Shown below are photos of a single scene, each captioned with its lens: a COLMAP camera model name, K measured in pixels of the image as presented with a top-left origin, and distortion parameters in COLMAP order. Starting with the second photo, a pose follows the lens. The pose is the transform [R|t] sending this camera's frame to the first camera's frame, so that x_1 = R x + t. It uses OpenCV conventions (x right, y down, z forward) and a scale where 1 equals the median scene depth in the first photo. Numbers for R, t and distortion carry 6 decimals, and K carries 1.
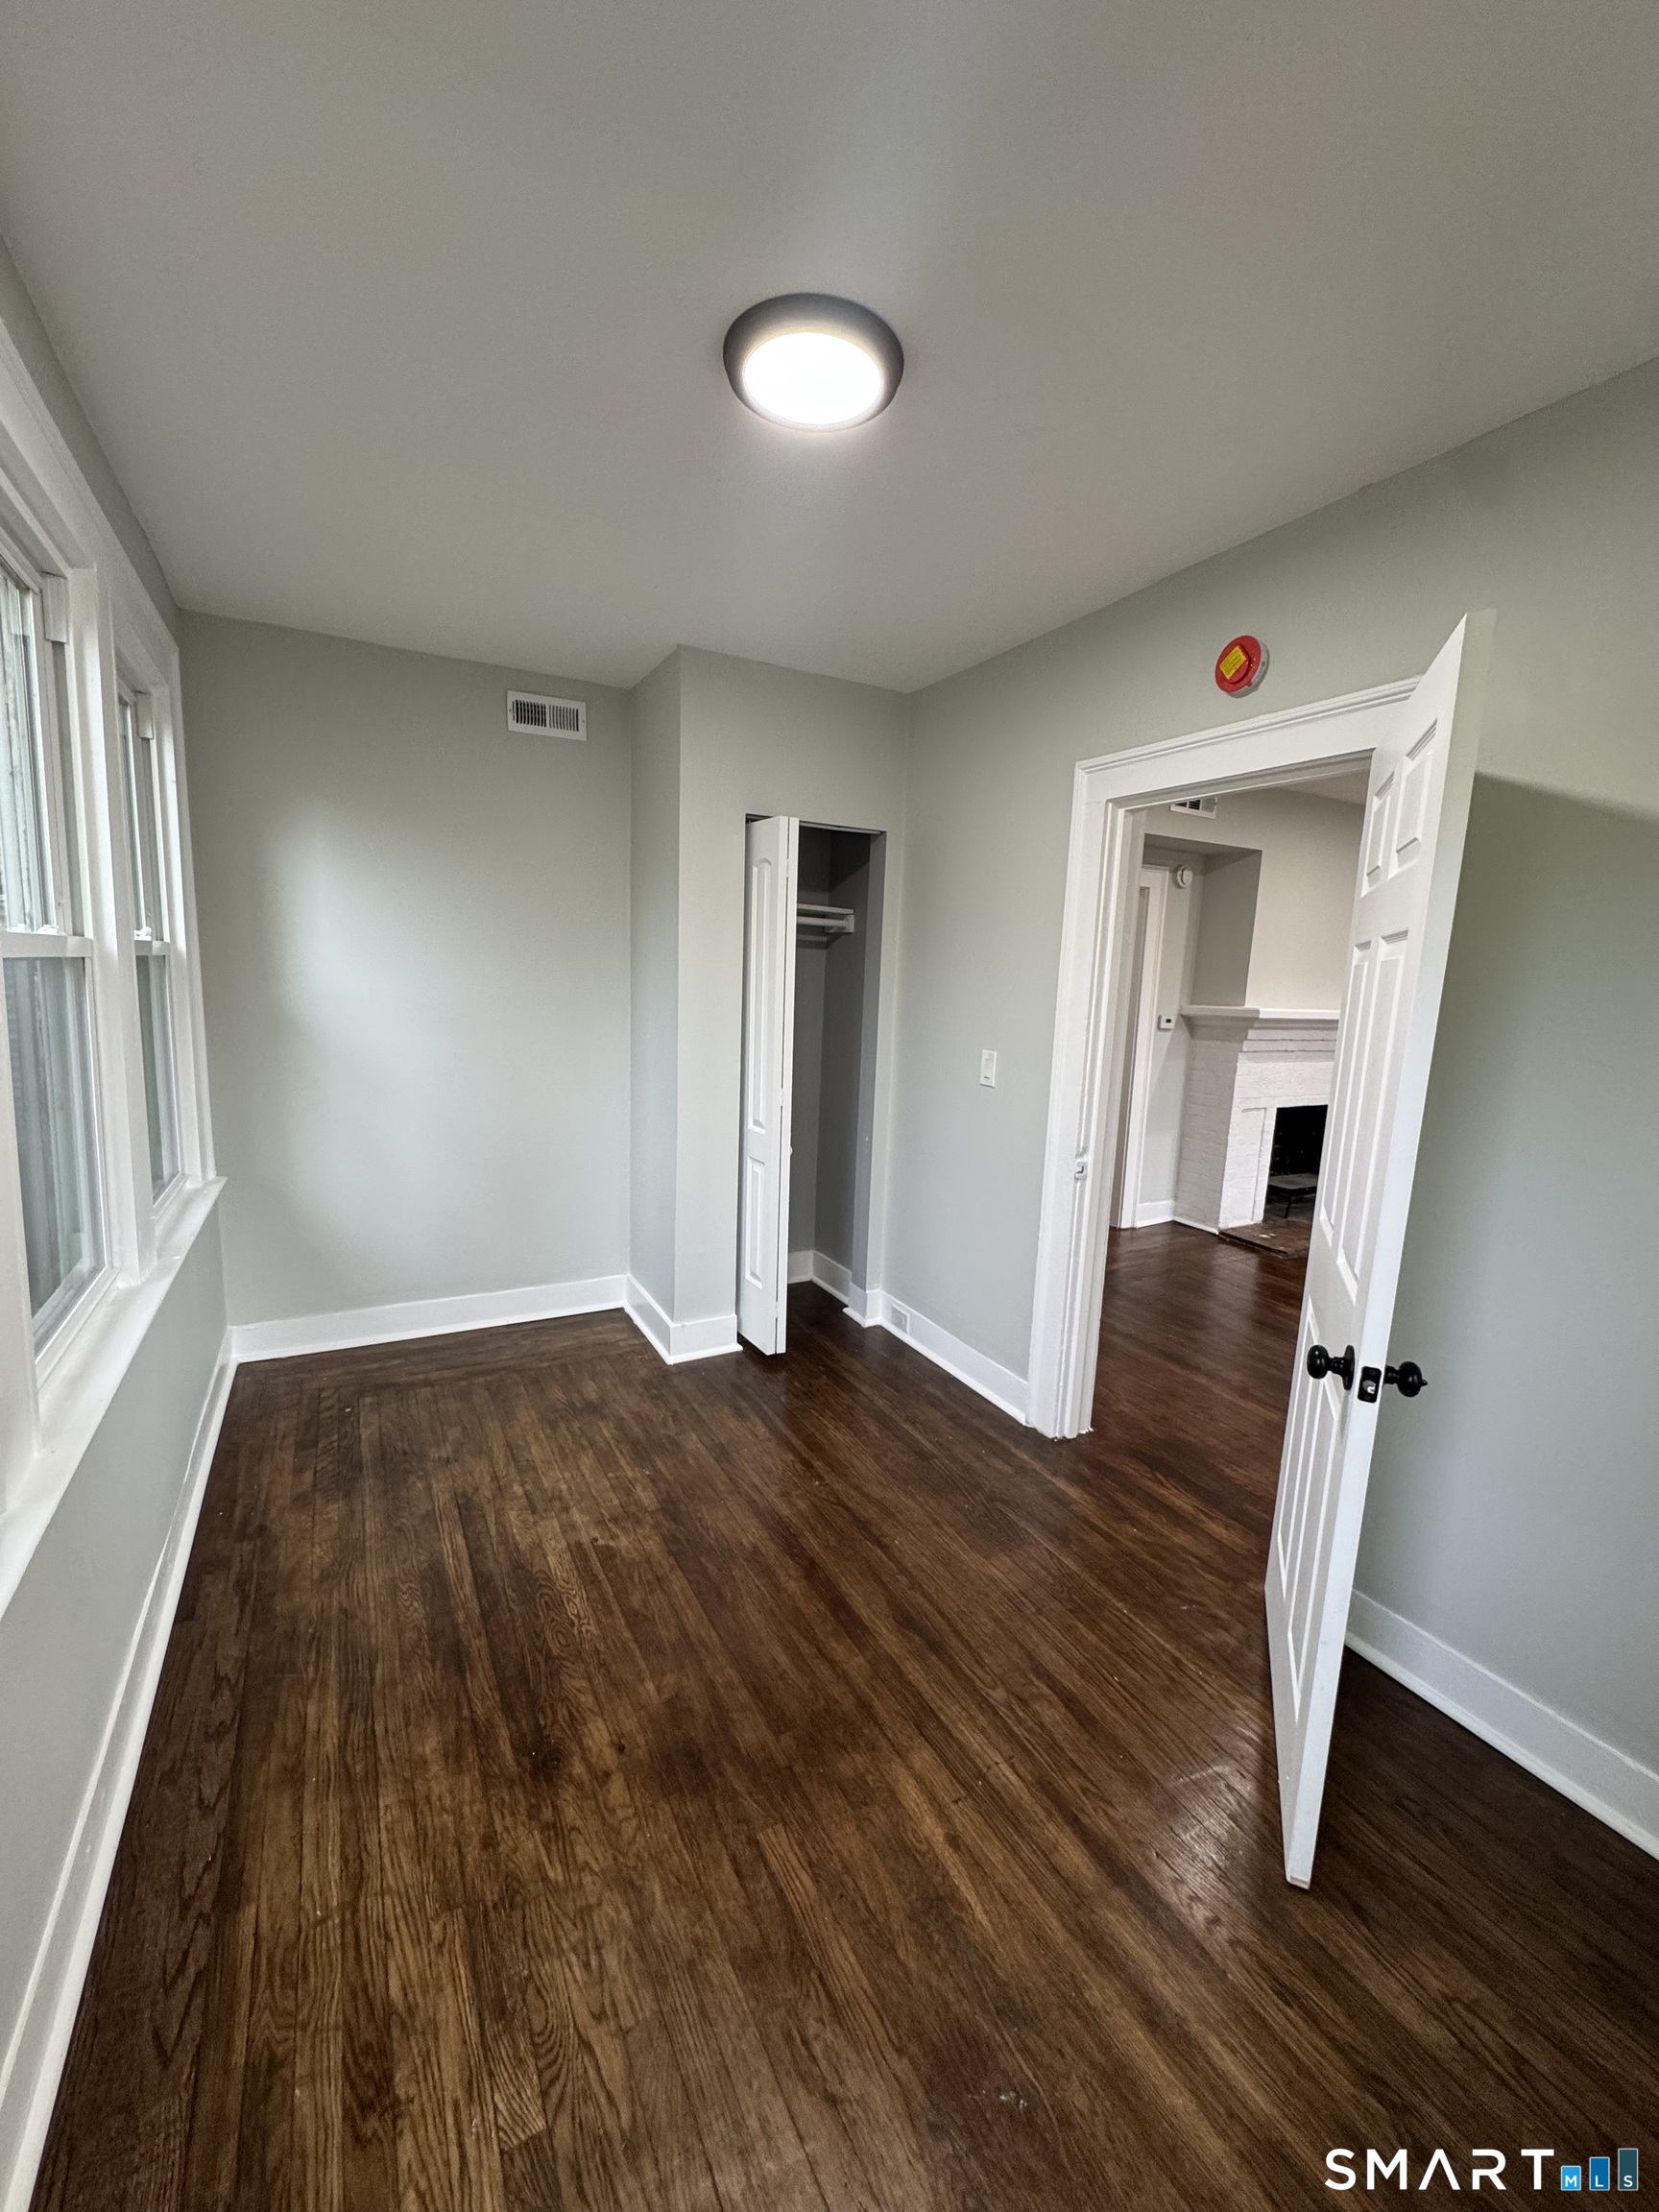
lens RADIAL K [[880.9, 0, 827.5], [0, 880.9, 1104.1], [0, 0, 1]] dist [-0.003182, 0.000521]
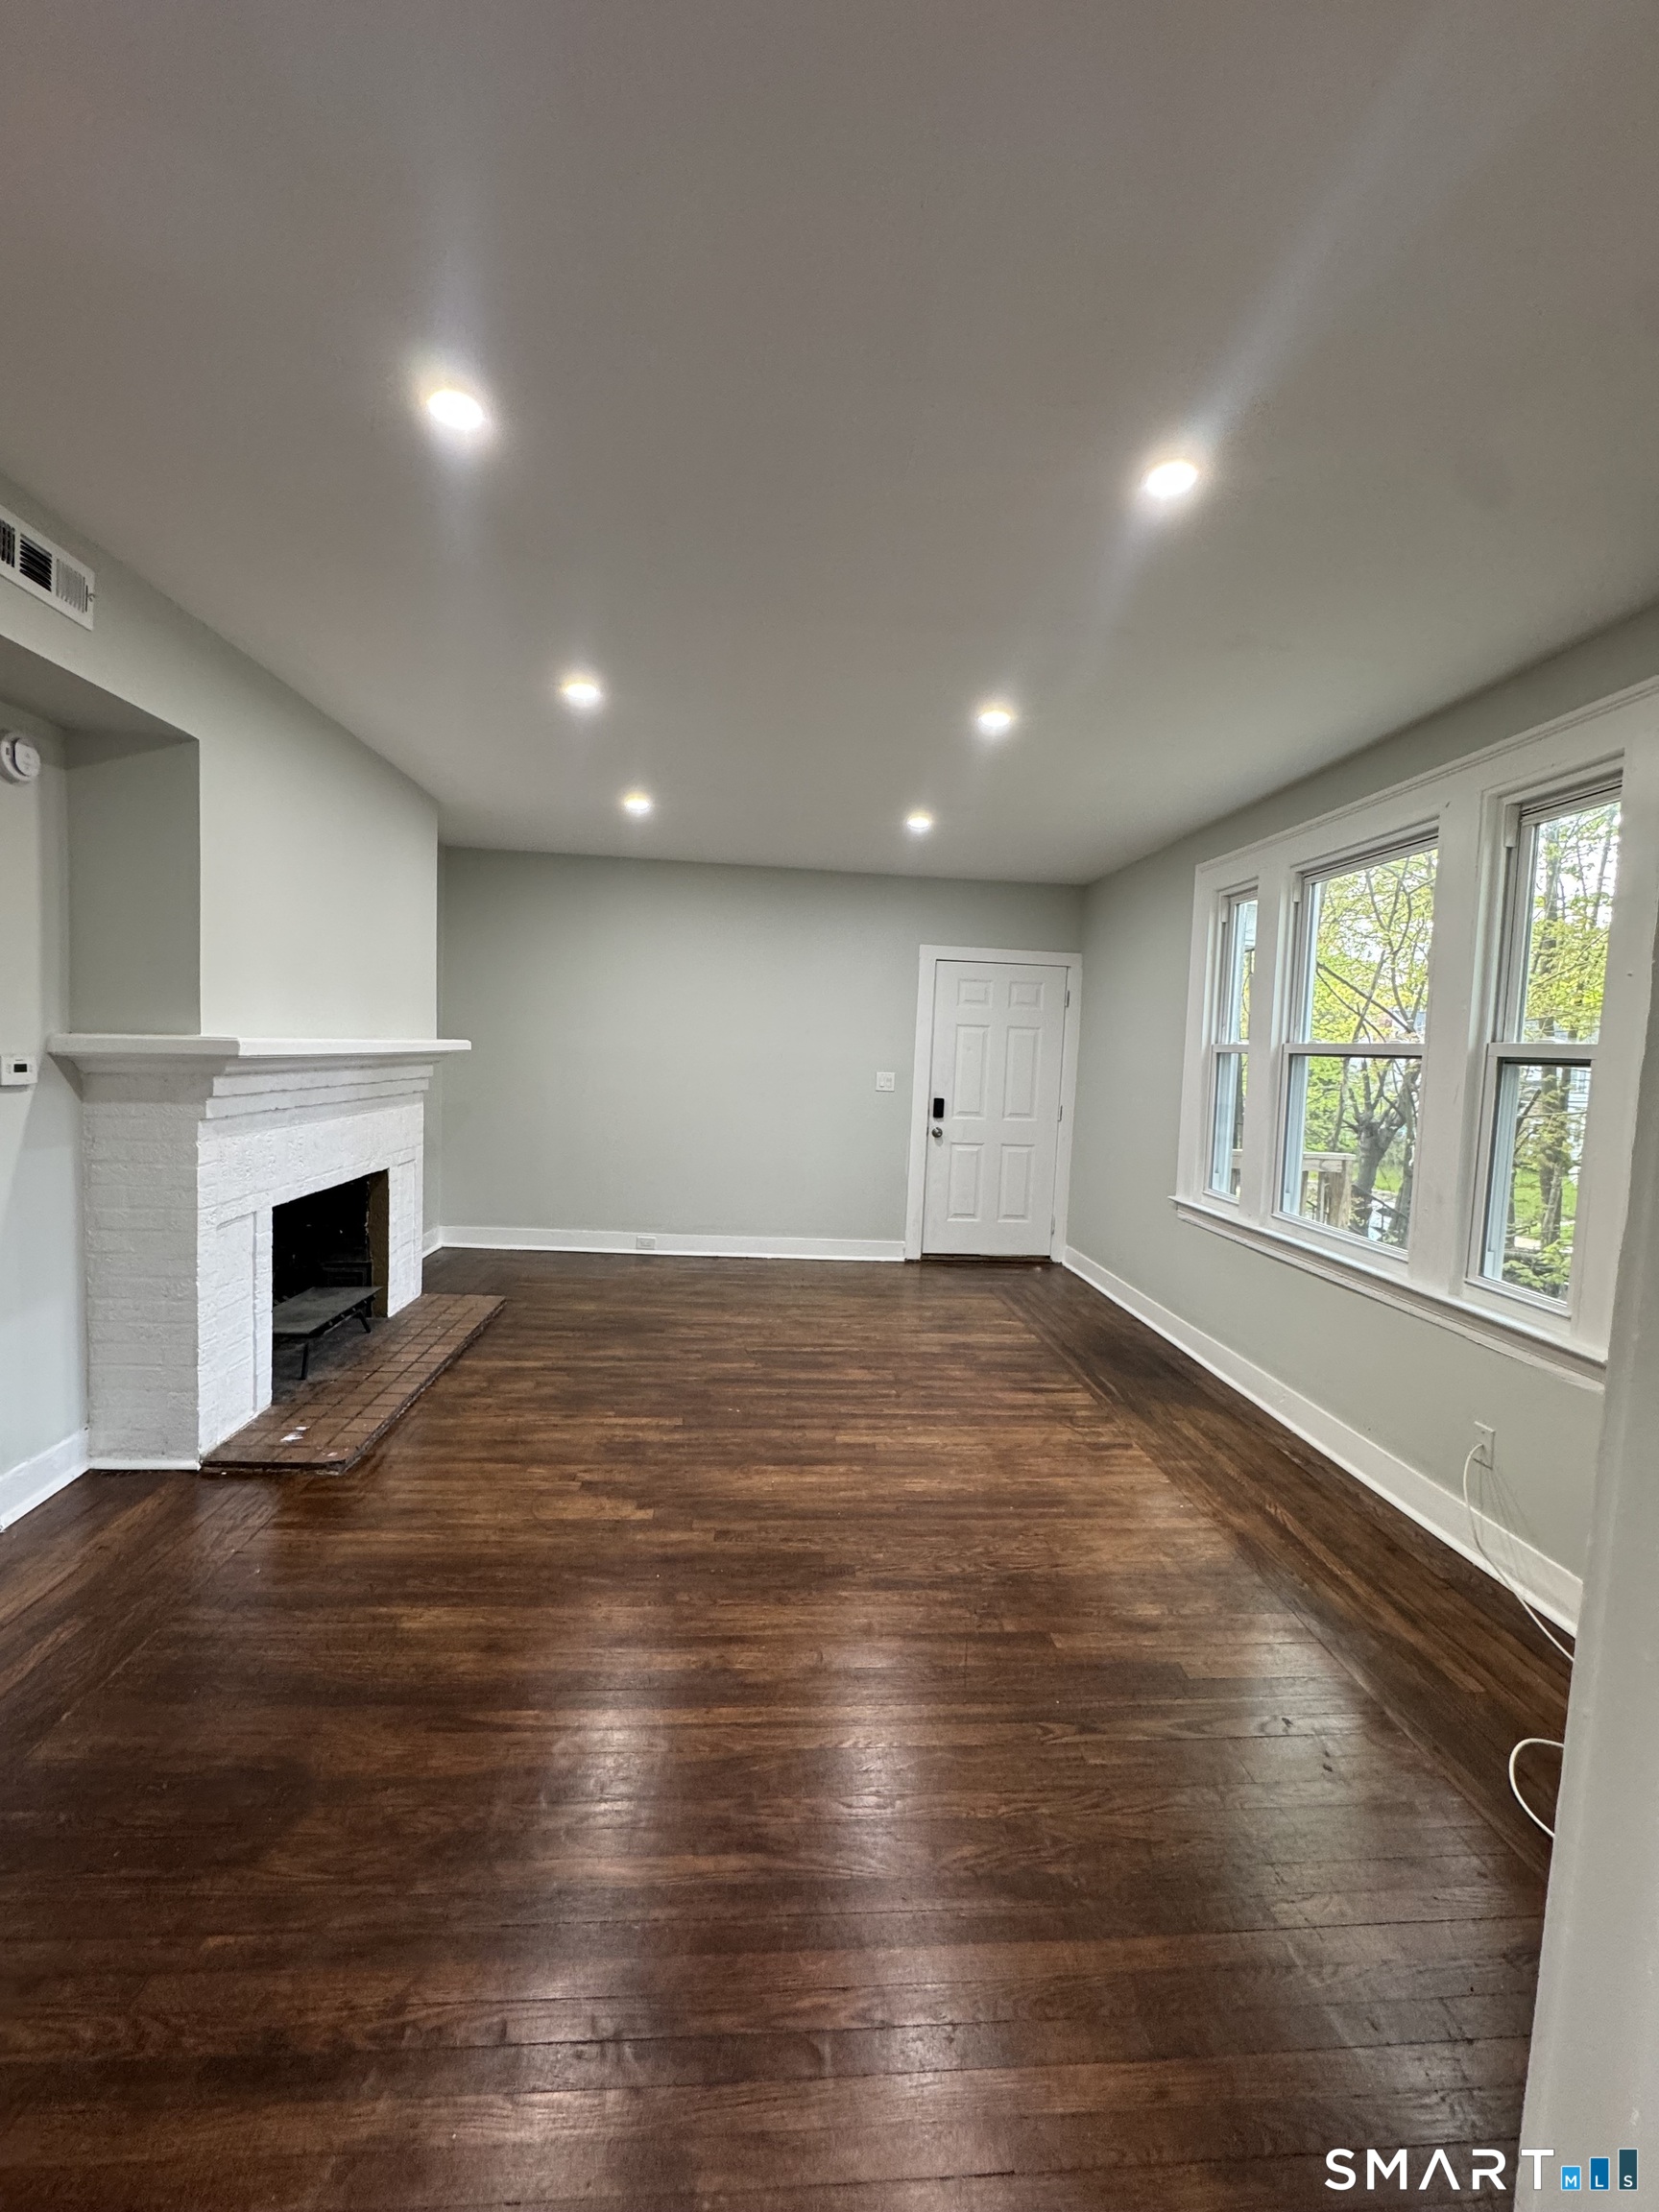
lens RADIAL K [[880.9, 0, 826.3], [0, 880.9, 1103.4], [0, 0, 1]] dist [-0.003182, 0.000521]
pose [[0.415843, -0.083020, 0.905639, 0.143551], [0.118119, 0.992320, 0.036729, -0.043110], [-0.901733, 0.091699, 0.422456, 0.424313]]
